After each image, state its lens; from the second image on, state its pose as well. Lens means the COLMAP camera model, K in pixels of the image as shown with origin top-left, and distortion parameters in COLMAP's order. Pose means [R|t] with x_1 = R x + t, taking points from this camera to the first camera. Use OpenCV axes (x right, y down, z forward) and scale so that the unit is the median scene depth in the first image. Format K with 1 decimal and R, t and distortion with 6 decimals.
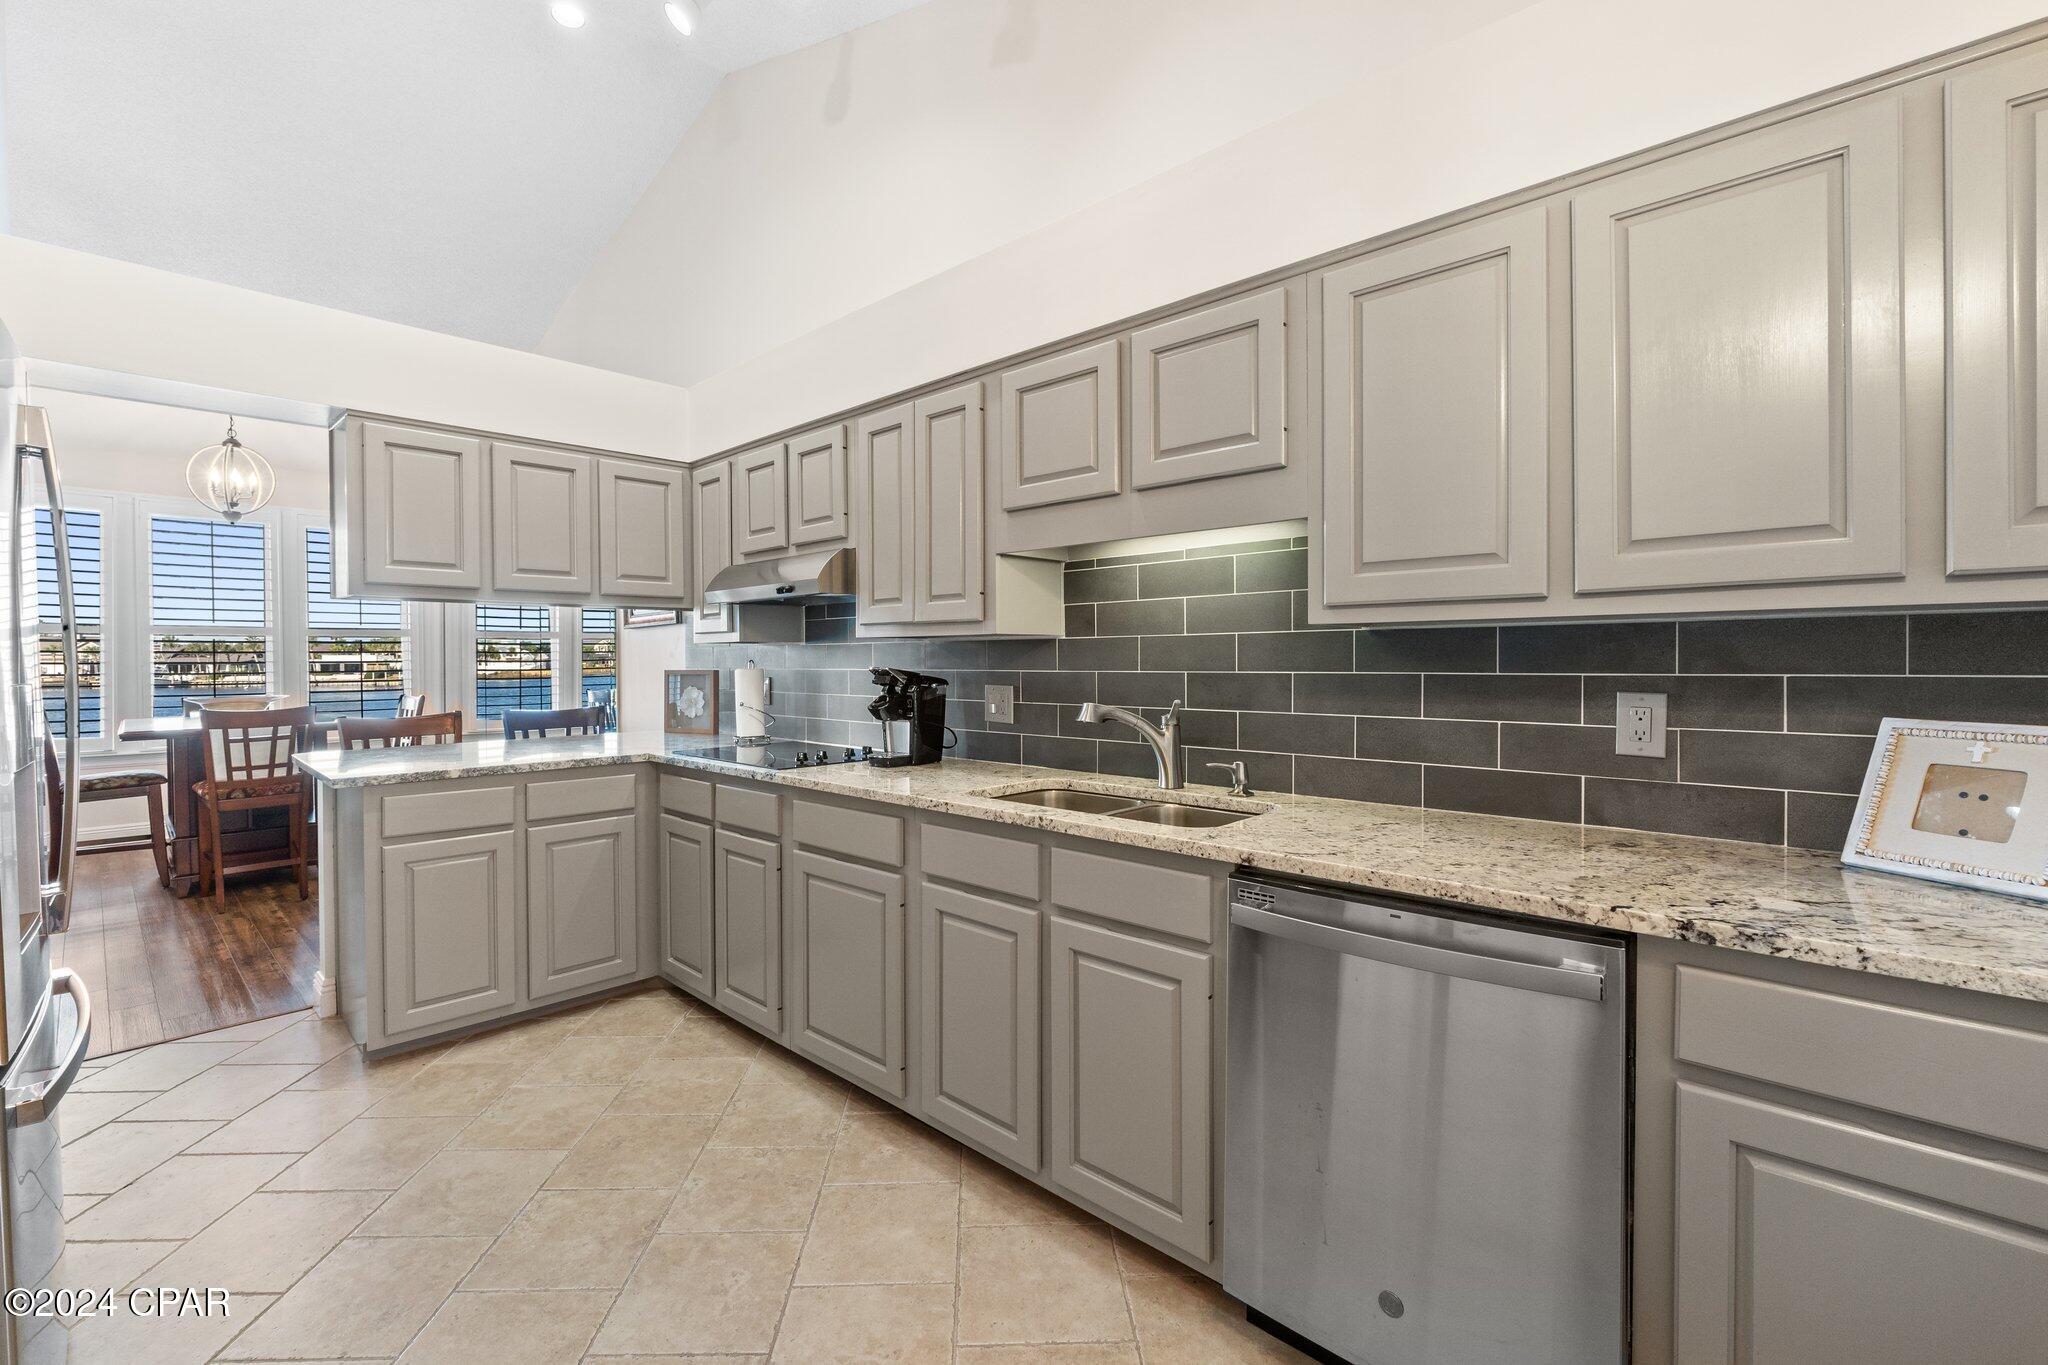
lens RADIAL K [[866.7, 0, 981.1], [0, 866.7, 665.3], [0, 0, 1]] dist [-0.011638, 0.000553]
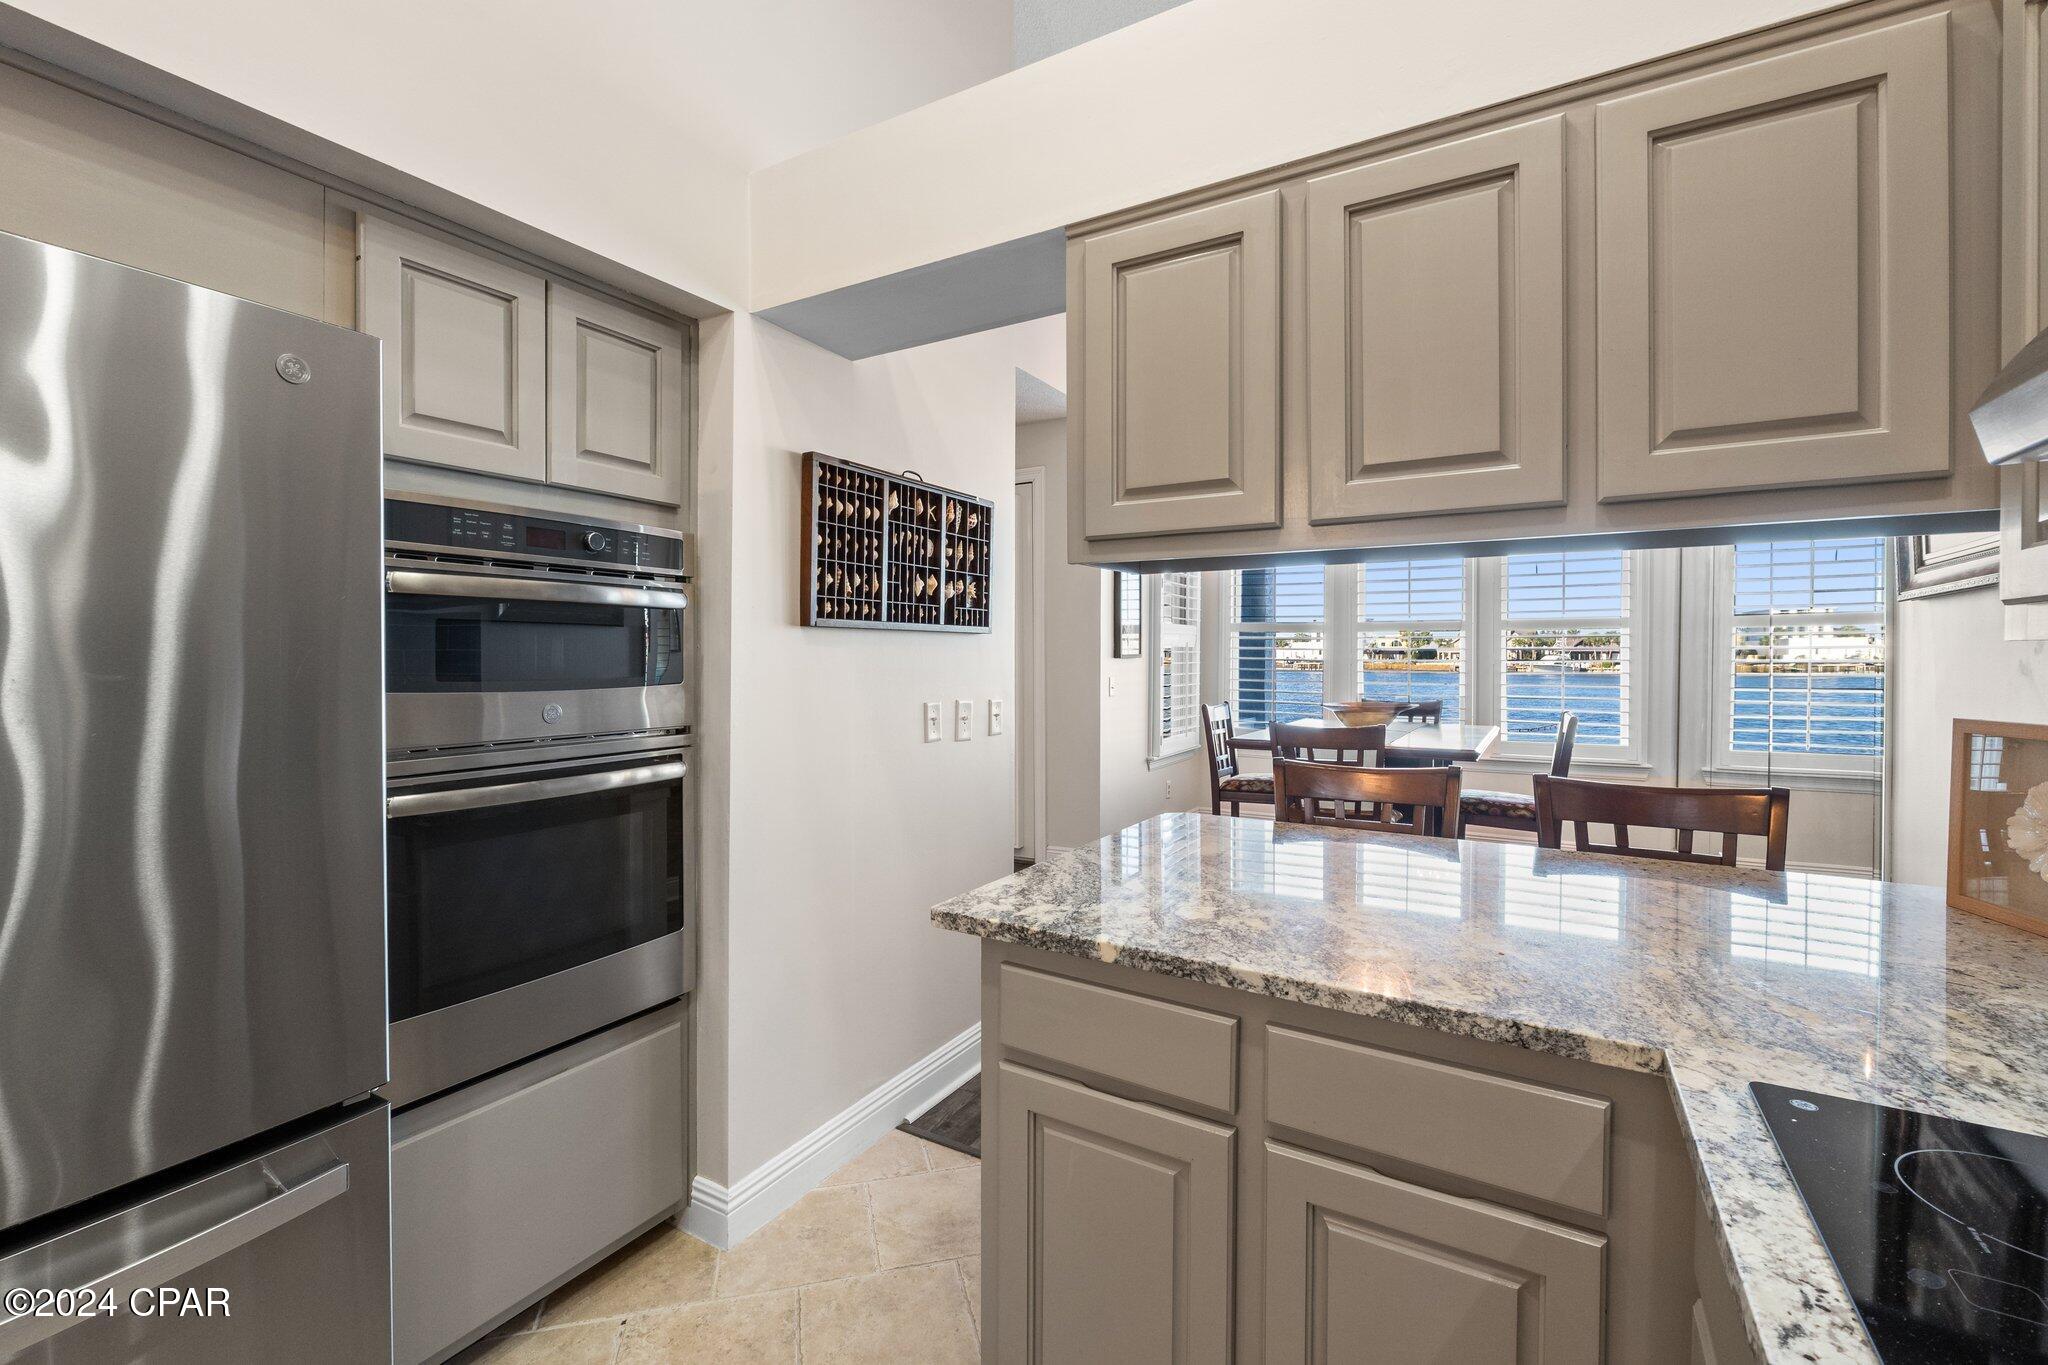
lens RADIAL K [[866.7, 0, 1025.8], [0, 866.7, 663.2], [0, 0, 1]] dist [-0.011638, 0.000553]
pose [[0.237218, 0.017741, -0.971294, -0.160149], [-0.007548, 0.999837, 0.016419, -0.022203], [0.971427, 0.003436, 0.237313, 0.692827]]
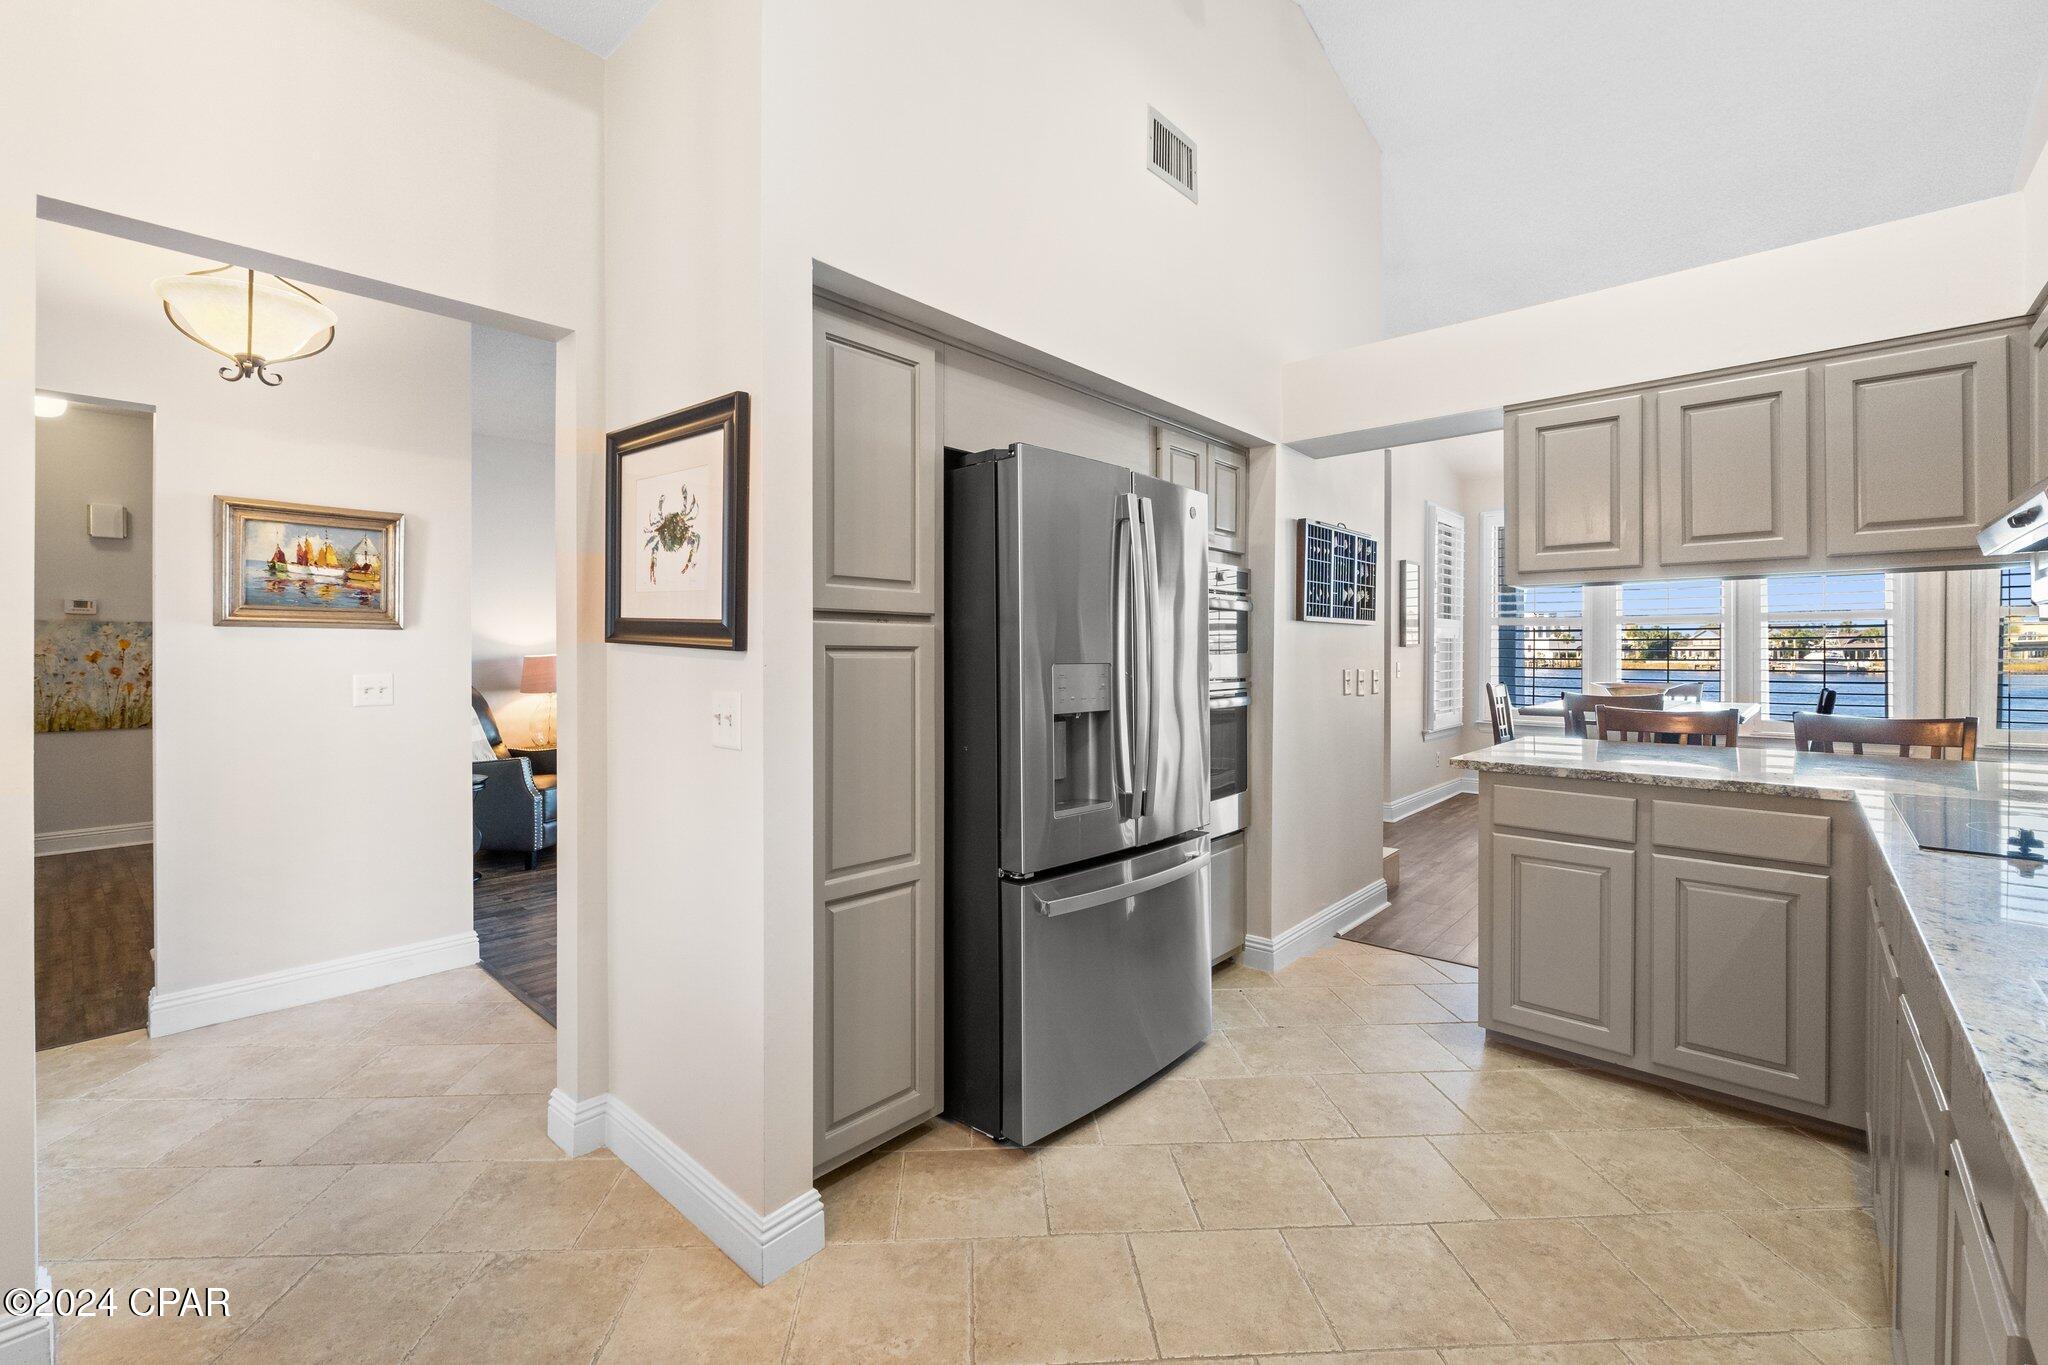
lens RADIAL K [[866.7, 0, 1021.4], [0, 866.7, 650.9], [0, 0, 1]] dist [-0.011638, 0.000553]
pose [[0.037762, 0.006463, -0.999266, 0.232577], [-0.006535, 0.999959, 0.006221, -0.004970], [0.999265, 0.006295, 0.037803, 0.314160]]
